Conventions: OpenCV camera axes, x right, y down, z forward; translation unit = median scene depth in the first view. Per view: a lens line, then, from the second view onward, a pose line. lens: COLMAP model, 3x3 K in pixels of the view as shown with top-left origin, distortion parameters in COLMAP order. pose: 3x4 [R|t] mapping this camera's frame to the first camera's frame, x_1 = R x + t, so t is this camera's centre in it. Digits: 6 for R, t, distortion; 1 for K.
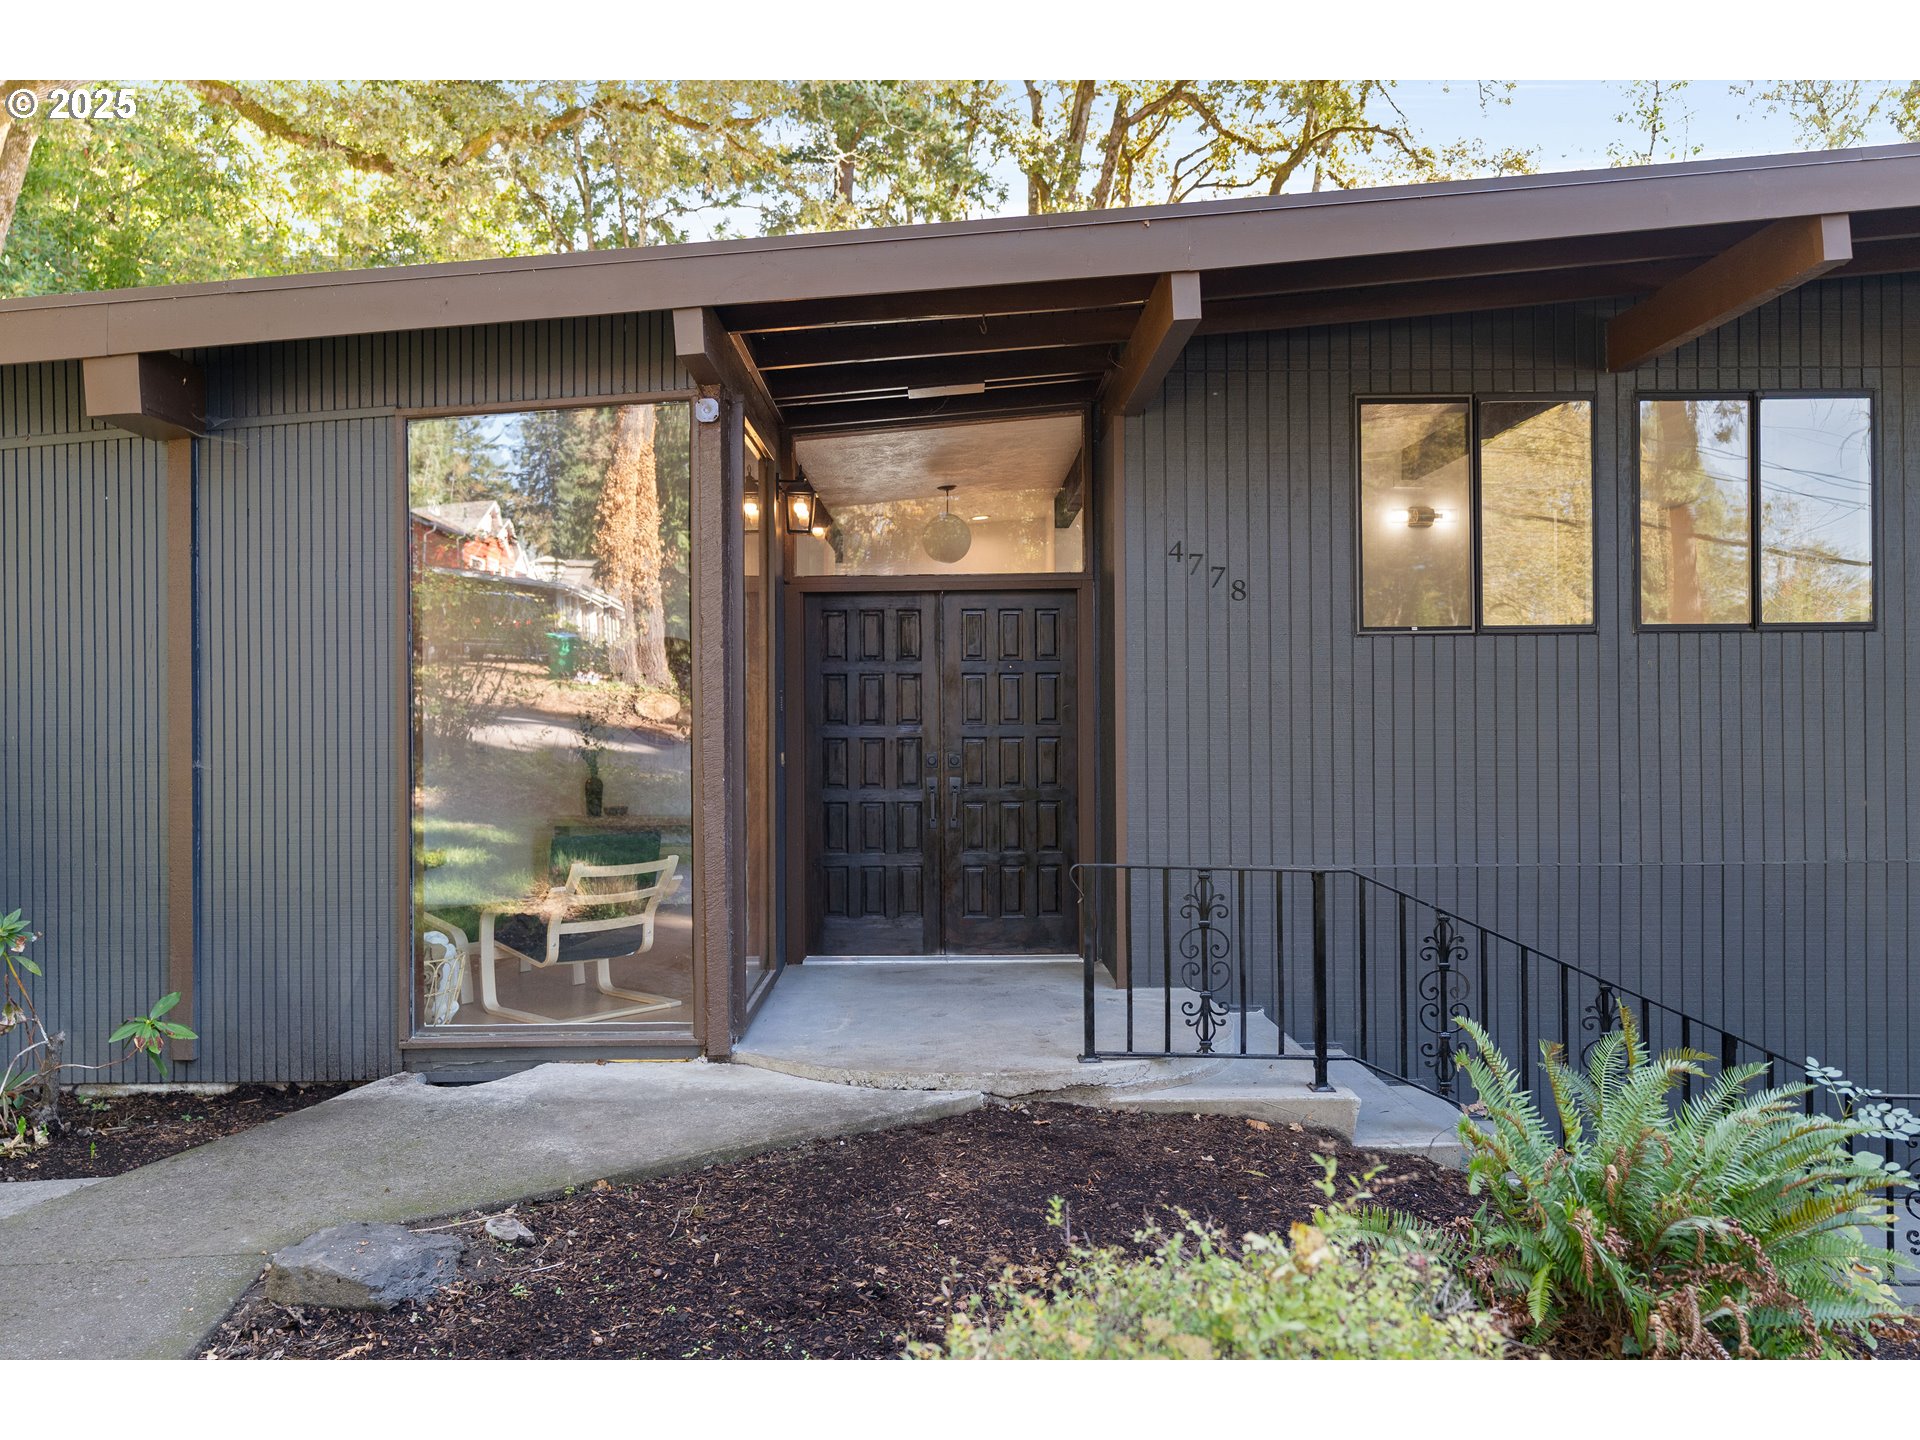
lens RADIAL K [[1460.3, 0, 976.4], [0, 1460.3, 711.3], [0, 0, 1]] dist [0.011800, -0.004996]
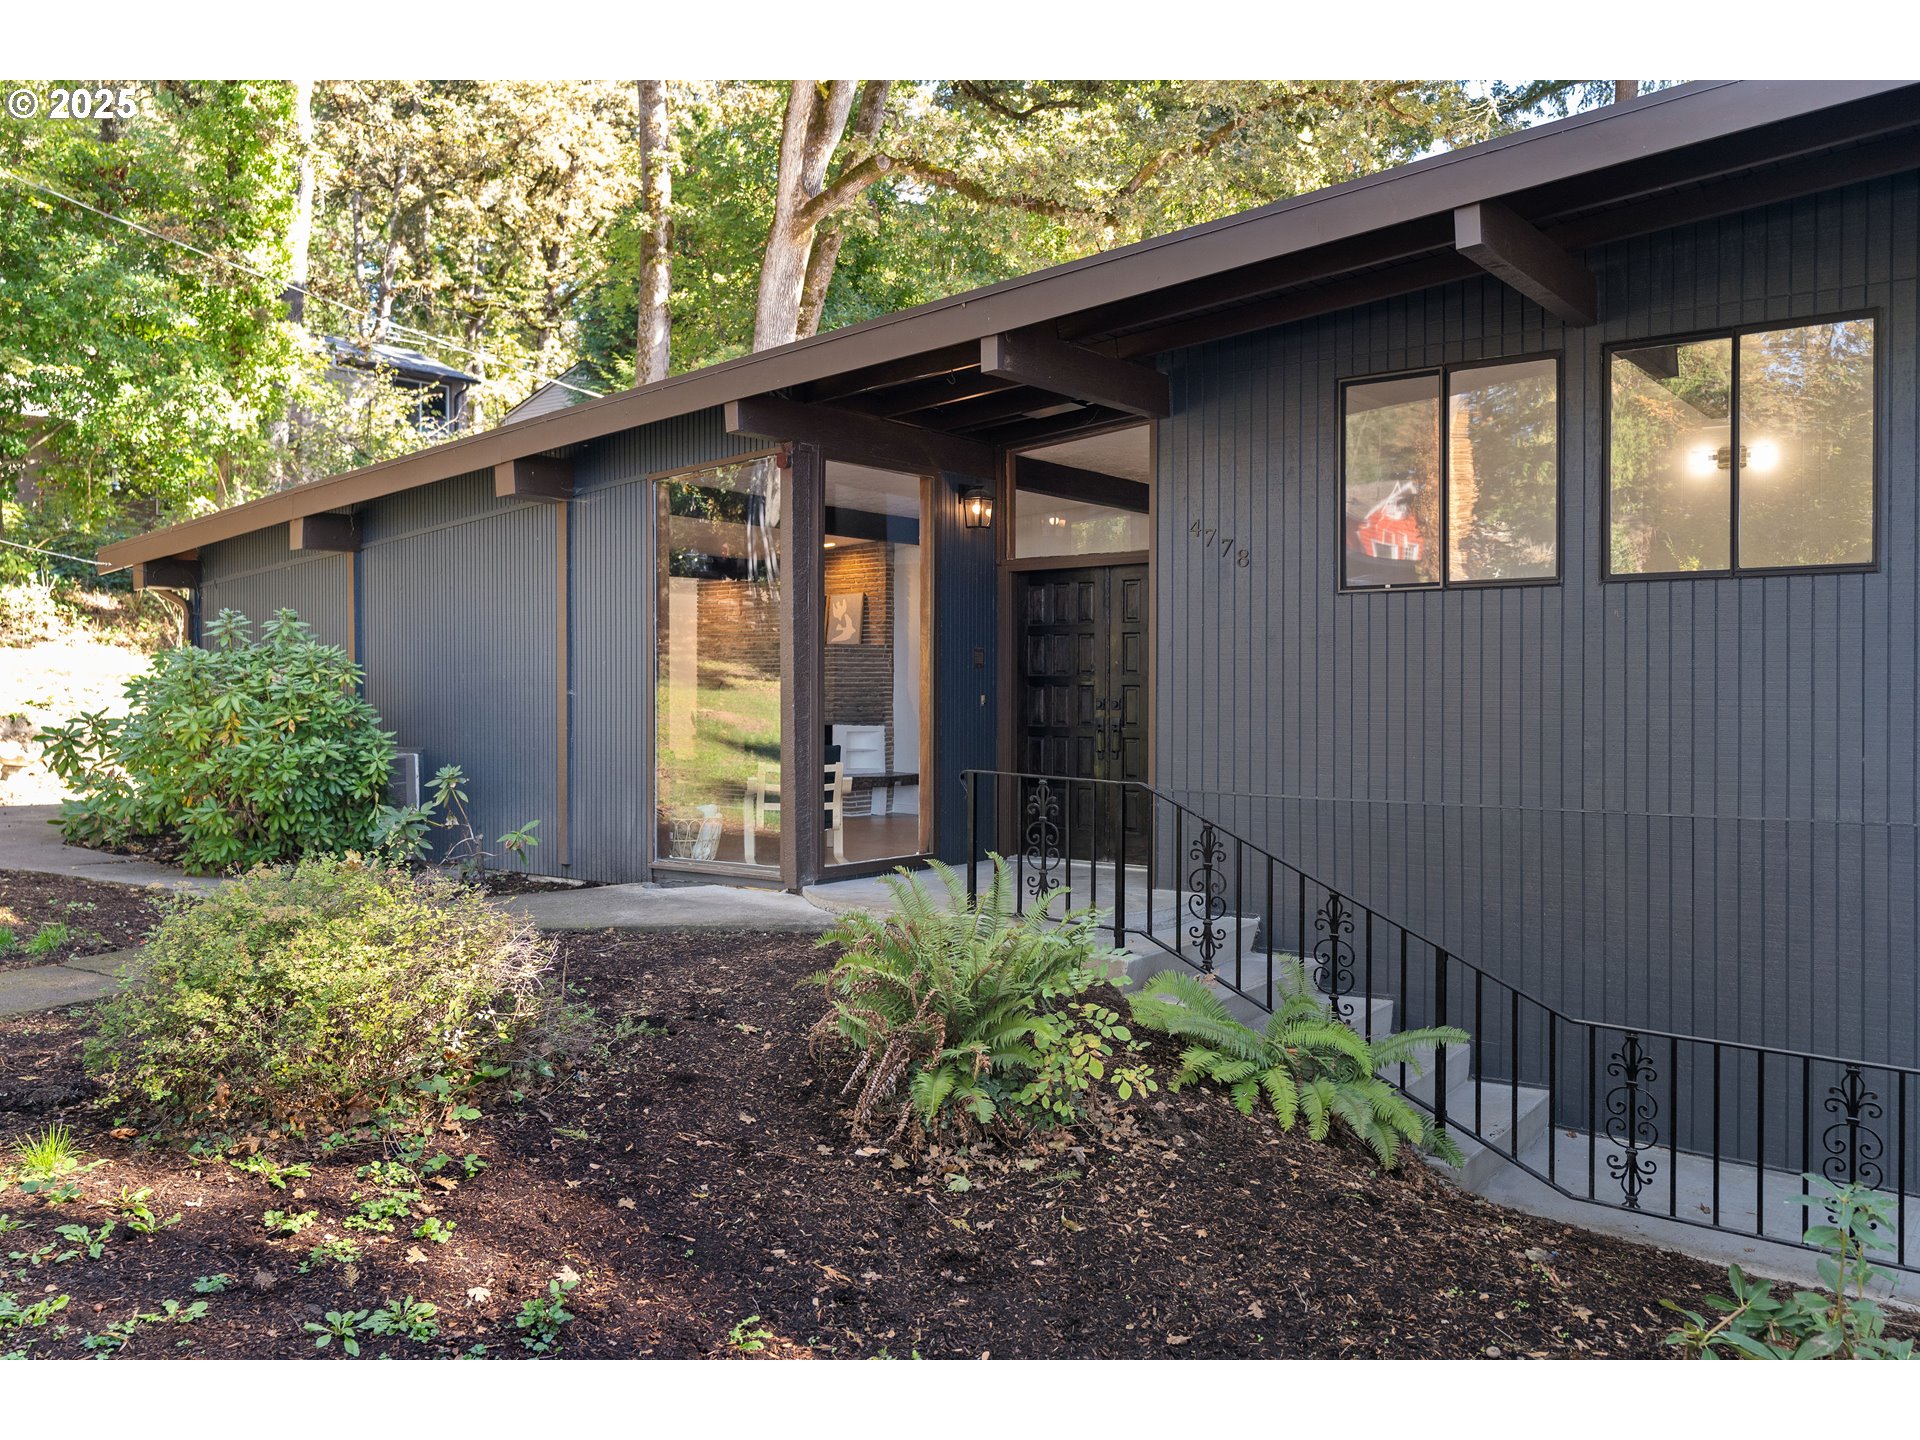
lens RADIAL K [[1575.5, 0, 960.0], [0, 1575.5, 720.0], [0, 0, 1]] dist [0.008986, 0.003047]
pose [[0.786563, 0.019835, -0.617191, 0.778547], [-0.005268, 0.999663, 0.025413, 0.015564], [0.617488, -0.016738, 0.786402, -0.135157]]
